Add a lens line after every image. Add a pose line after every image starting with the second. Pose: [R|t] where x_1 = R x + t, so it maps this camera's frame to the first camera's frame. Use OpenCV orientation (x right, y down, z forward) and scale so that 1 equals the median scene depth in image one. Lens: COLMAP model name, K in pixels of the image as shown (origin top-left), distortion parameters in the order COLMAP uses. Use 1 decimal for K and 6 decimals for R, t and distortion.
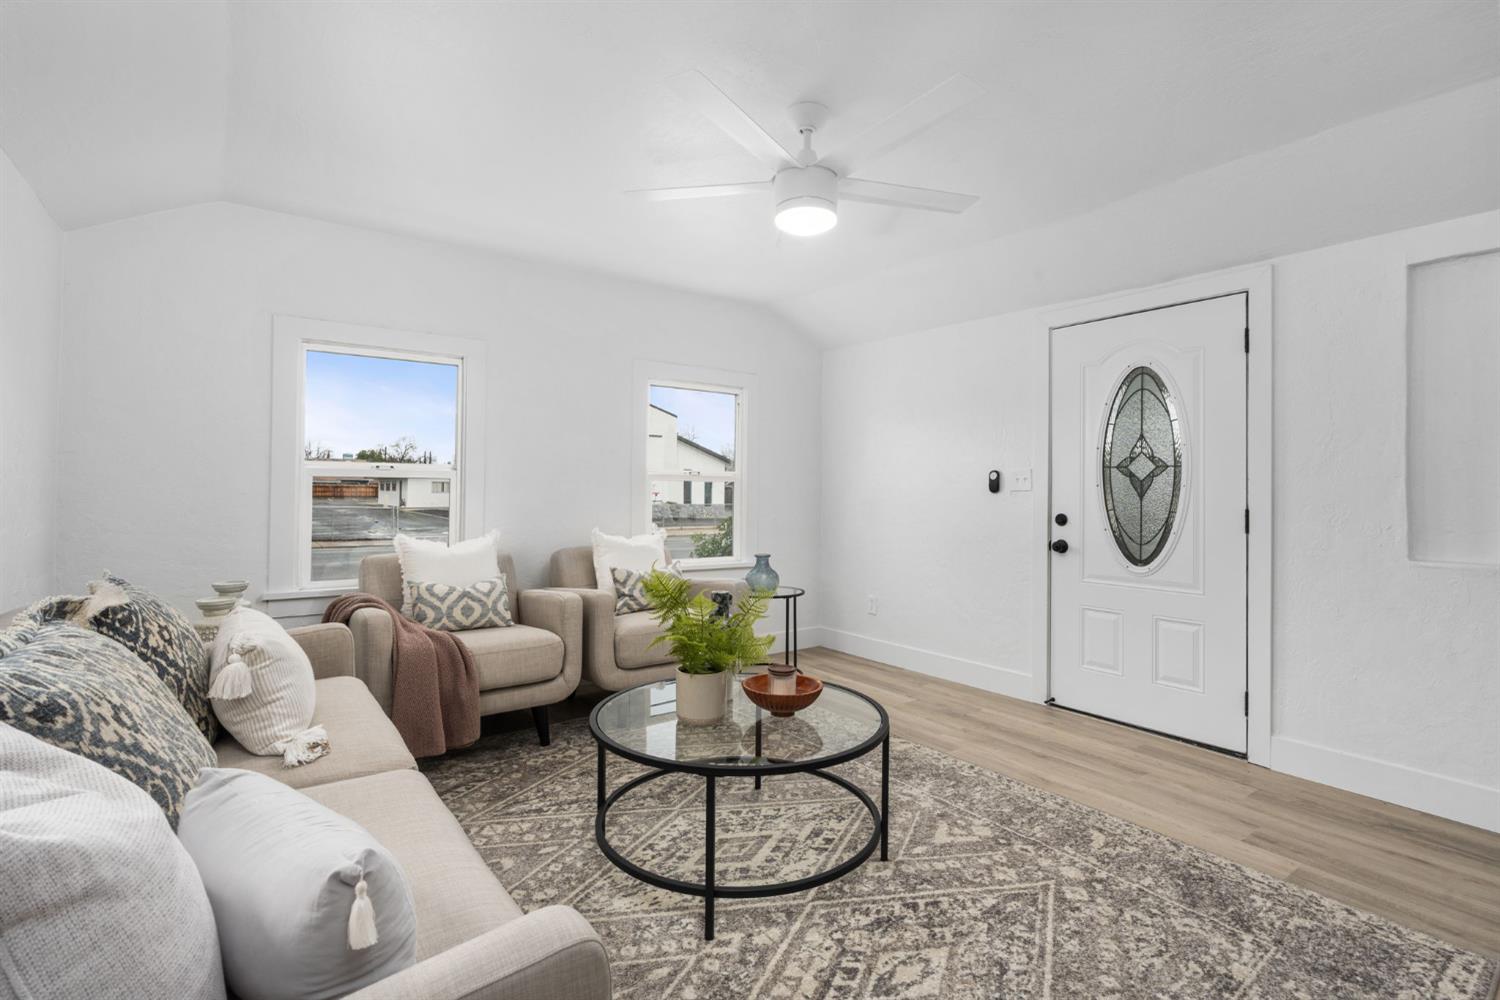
lens RADIAL K [[696.0, 0, 738.9], [0, 696.0, 484.3], [0, 0, 1]] dist [-0.000884, 0.000197]
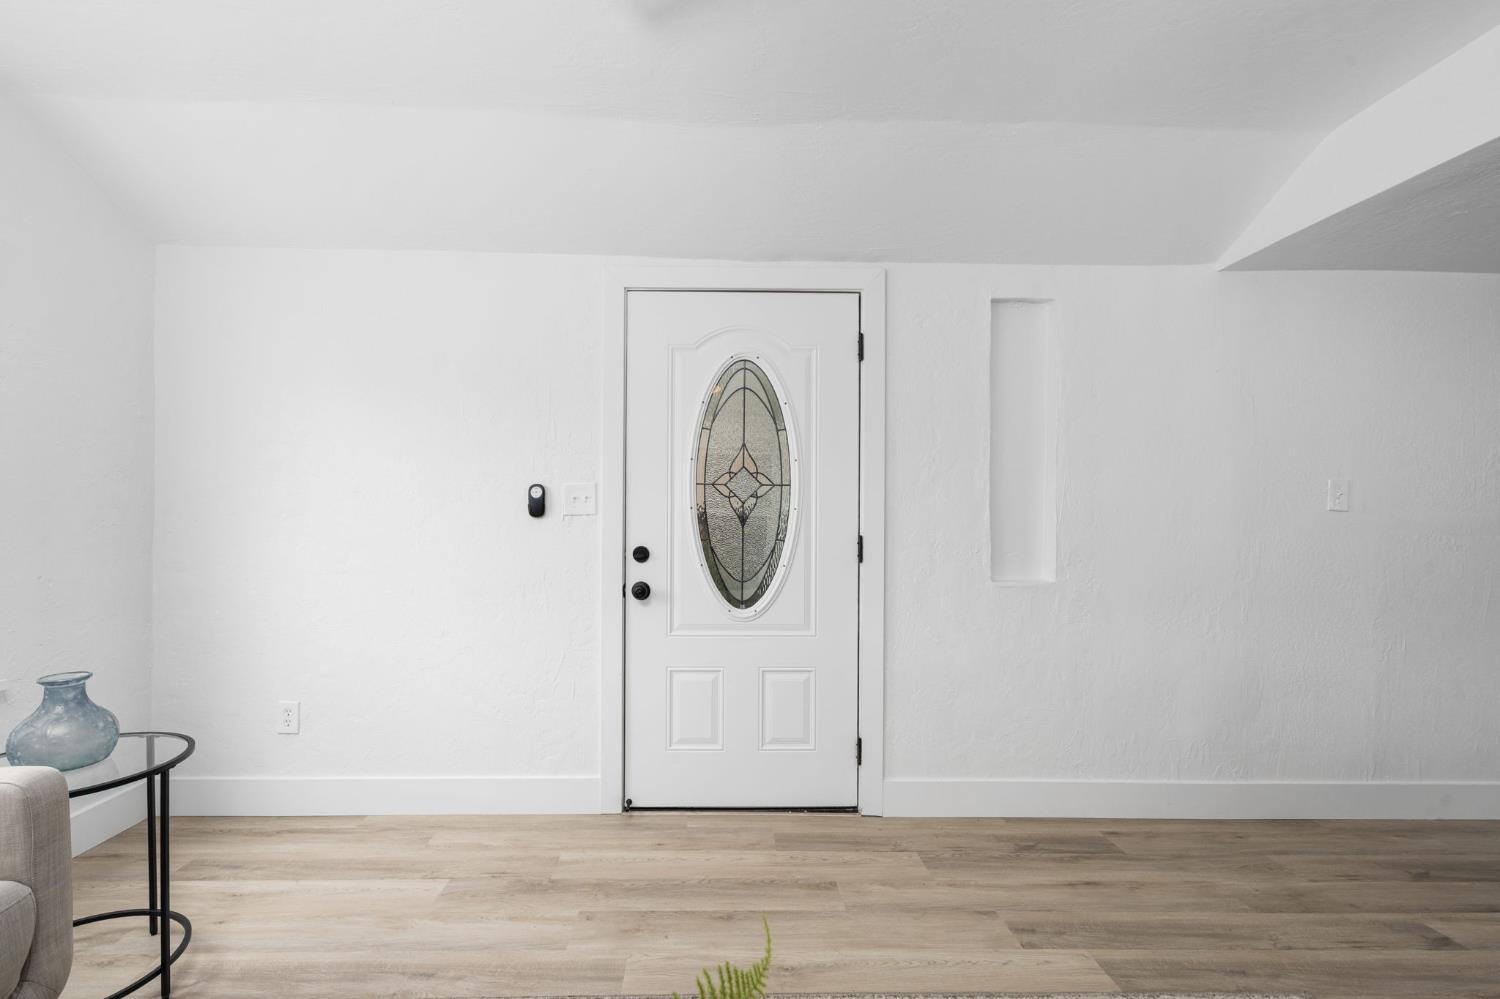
lens RADIAL K [[690.4, 0, 711.5], [0, 690.4, 515.9], [0, 0, 1]] dist [-0.001292, 0.000063]
pose [[0.571049, -0.007485, 0.820882, -0.109465], [-0.008733, 0.999846, 0.015192, -0.001533], [-0.820870, -0.015844, 0.570896, 0.637758]]
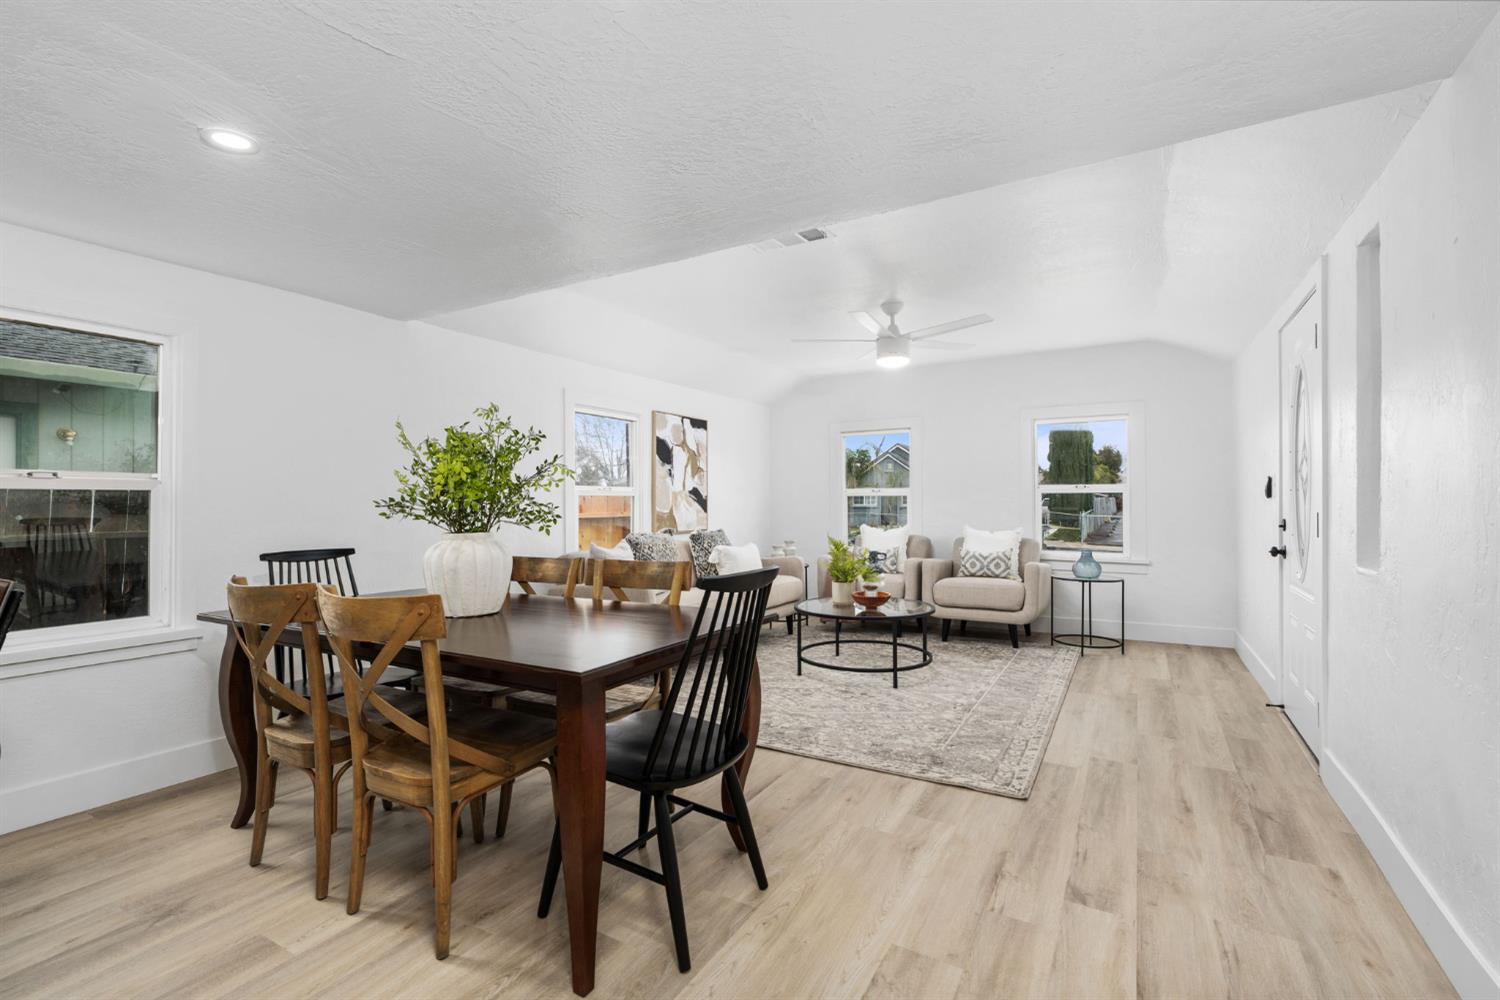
lens RADIAL K [[651.6, 0, 755.4], [0, 651.6, 504.6], [0, 0, 1]] dist [-0.000094, 0.000297]
pose [[0.415610, -0.008239, -0.909505, 1.204999], [0.017494, 0.999846, -0.001063, 0.012333], [0.909375, -0.015470, 0.415691, -0.079142]]
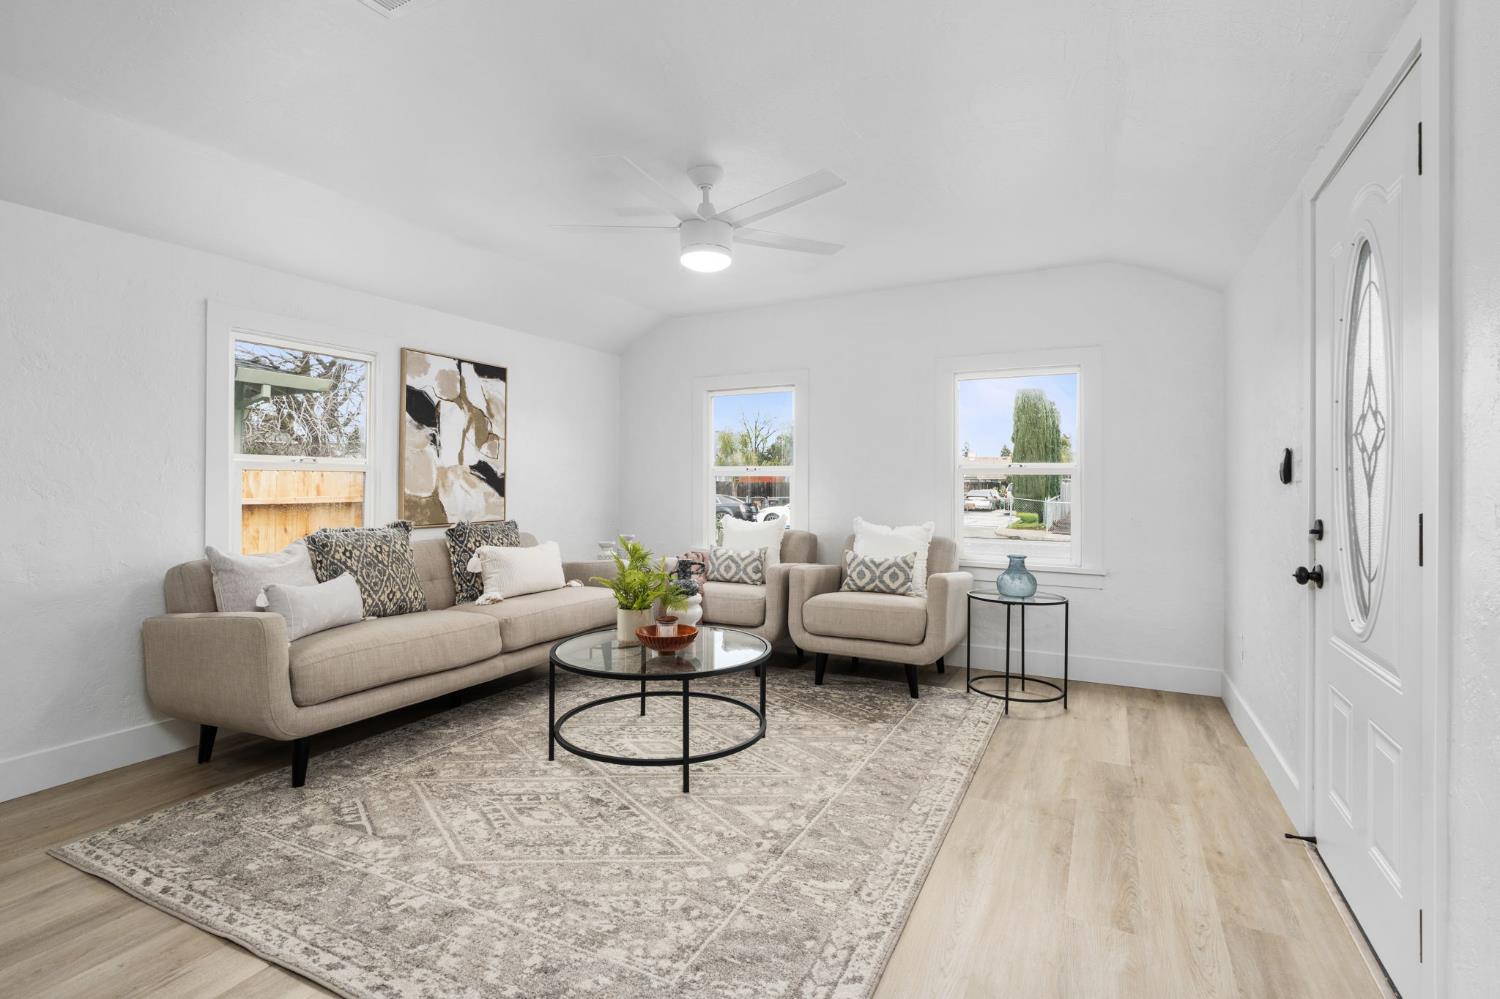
lens RADIAL K [[696.0, 0, 738.9], [0, 696.0, 483.8], [0, 0, 1]] dist [-0.000884, 0.000197]
pose [[0.453627, -0.007418, -0.891161, 0.919178], [0.007453, 0.999962, -0.004531, 0.014595], [0.891161, -0.004586, 0.453665, 0.381981]]
